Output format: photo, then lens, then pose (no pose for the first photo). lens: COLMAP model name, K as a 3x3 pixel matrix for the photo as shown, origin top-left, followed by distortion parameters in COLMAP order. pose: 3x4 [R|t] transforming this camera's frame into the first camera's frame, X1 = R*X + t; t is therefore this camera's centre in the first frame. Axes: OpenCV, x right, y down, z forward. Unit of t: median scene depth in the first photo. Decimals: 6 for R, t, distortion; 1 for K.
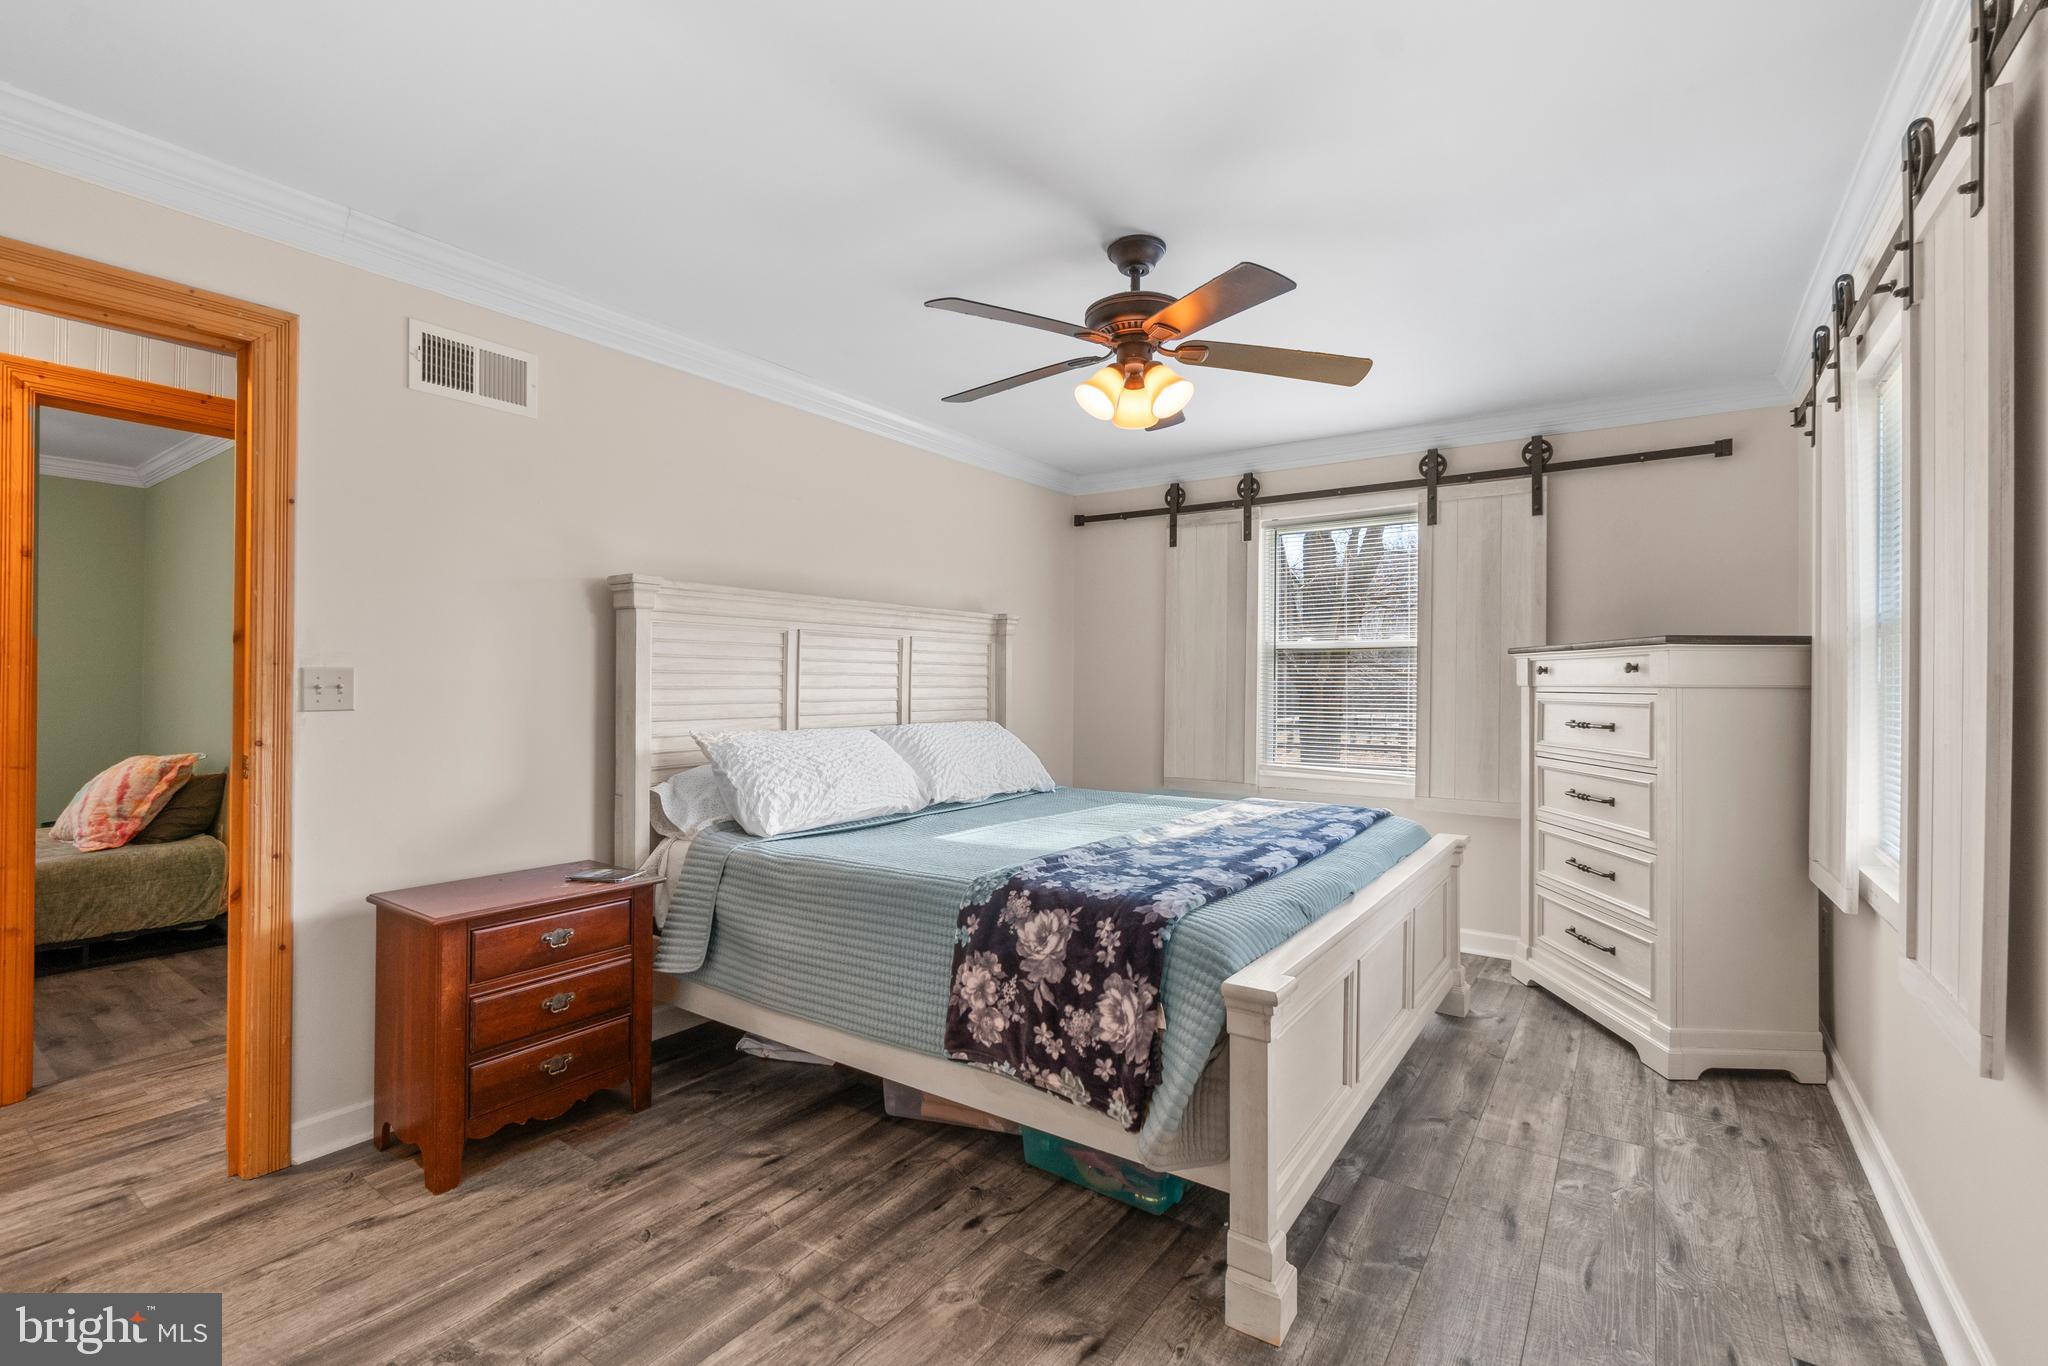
lens RADIAL K [[893.3, 0, 1026.0], [0, 893.3, 670.8], [0, 0, 1]] dist [0.002616, 0.000275]
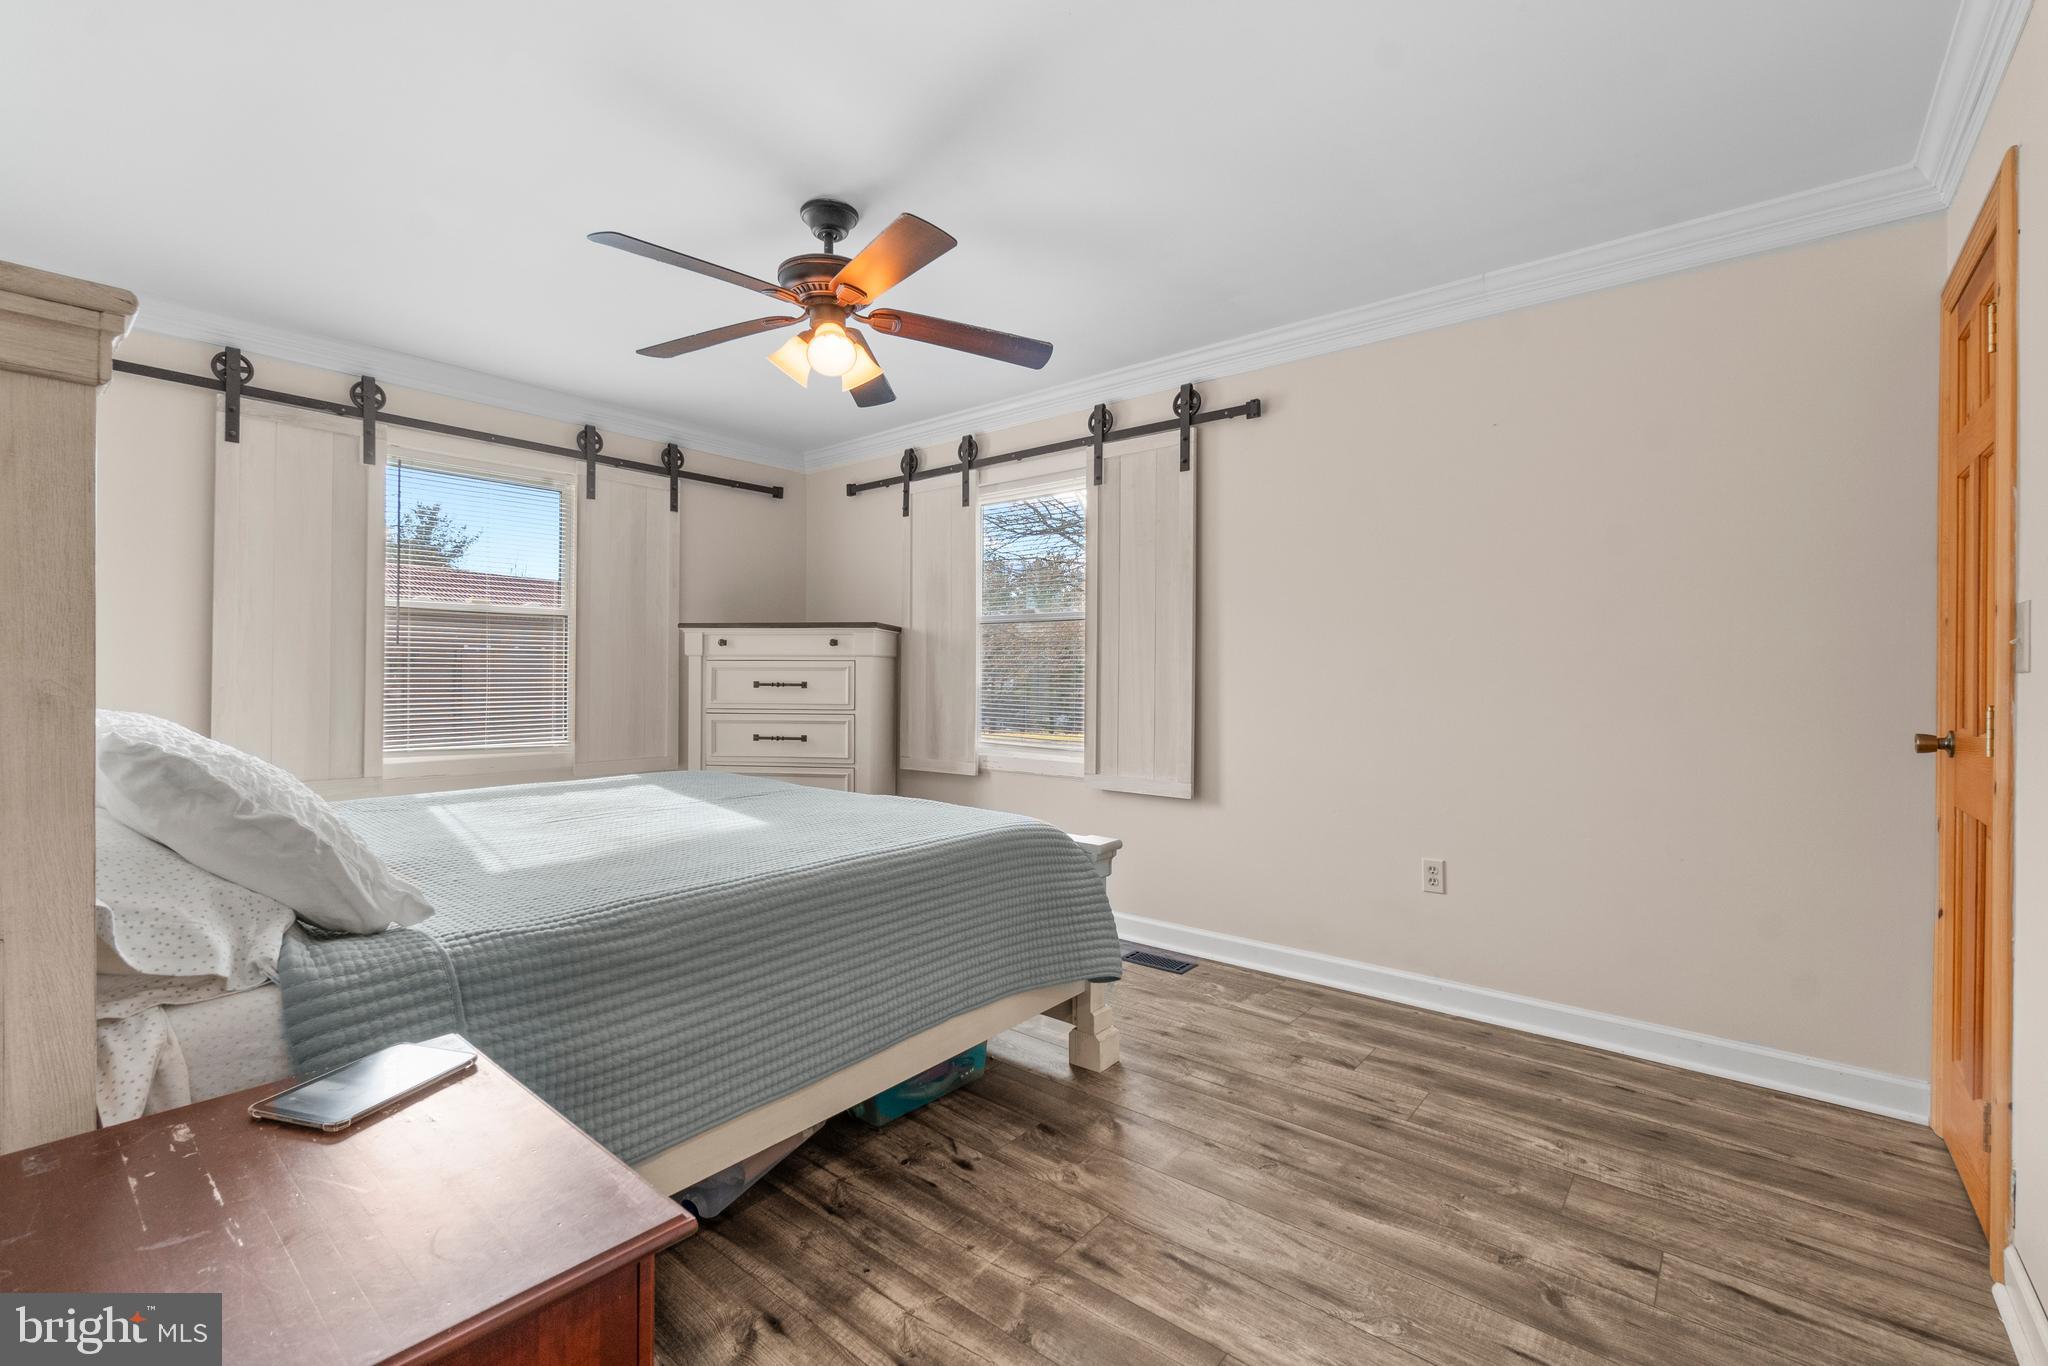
lens RADIAL K [[882.0, 0, 1016.0], [0, 882.0, 675.6], [0, 0, 1]] dist [-0.004030, -0.000398]
pose [[0.085830, -0.001188, 0.996309, -0.983863], [-0.009500, 0.999953, 0.002011, 0.063122], [-0.996264, -0.009638, 0.085815, 0.816934]]
